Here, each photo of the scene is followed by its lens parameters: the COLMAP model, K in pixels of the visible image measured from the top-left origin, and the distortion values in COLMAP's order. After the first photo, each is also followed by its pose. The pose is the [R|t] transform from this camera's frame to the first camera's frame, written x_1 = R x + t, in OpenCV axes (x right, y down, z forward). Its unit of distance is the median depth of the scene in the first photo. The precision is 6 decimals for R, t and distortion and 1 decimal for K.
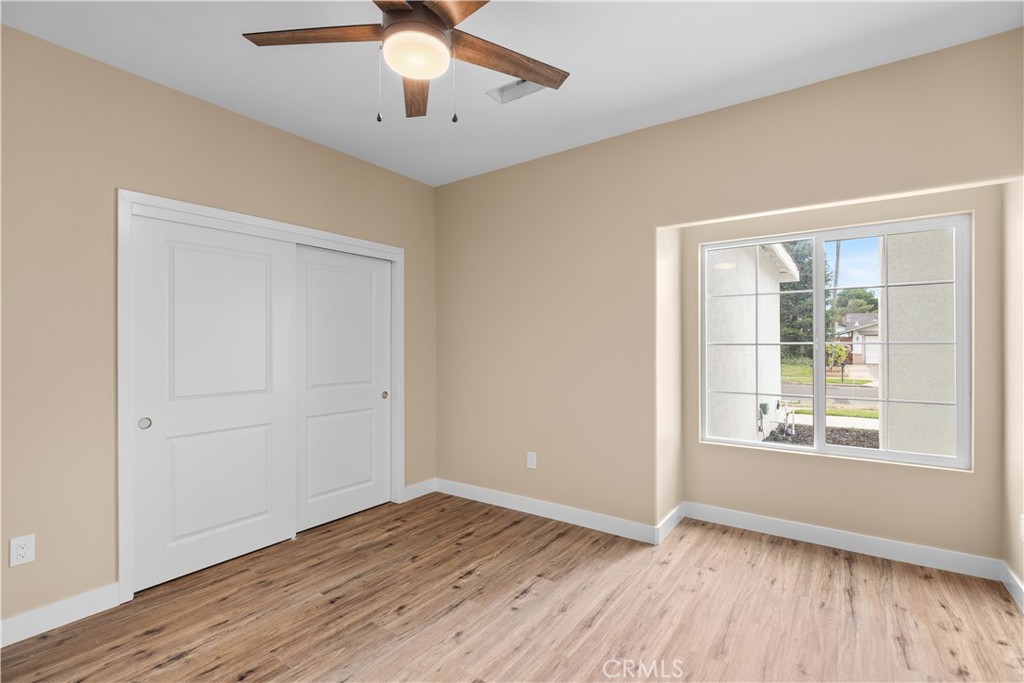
lens RADIAL K [[483.7, 0, 517.6], [0, 483.7, 341.1], [0, 0, 1]] dist [0.000972, -0.000903]
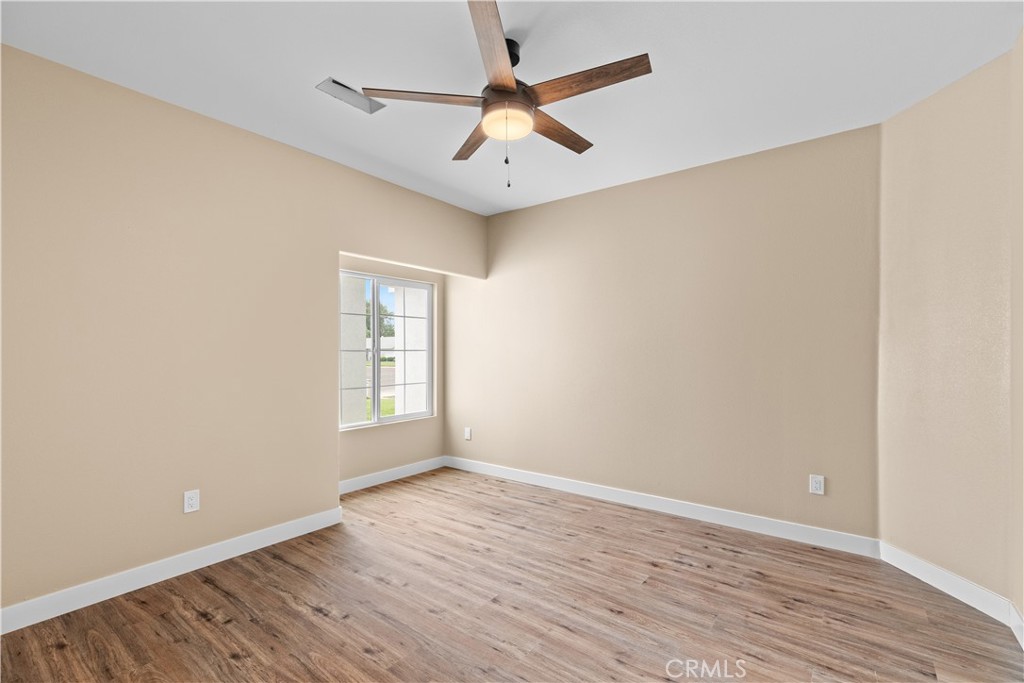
lens RADIAL K [[464.8, 0, 516.0], [0, 464.8, 347.4], [0, 0, 1]] dist [0.010909, -0.002736]
pose [[0.020701, 0.012002, 0.999714, -0.894462], [0.000136, 0.999928, -0.012007, 0.013476], [-0.999786, 0.000385, 0.020697, 0.593340]]
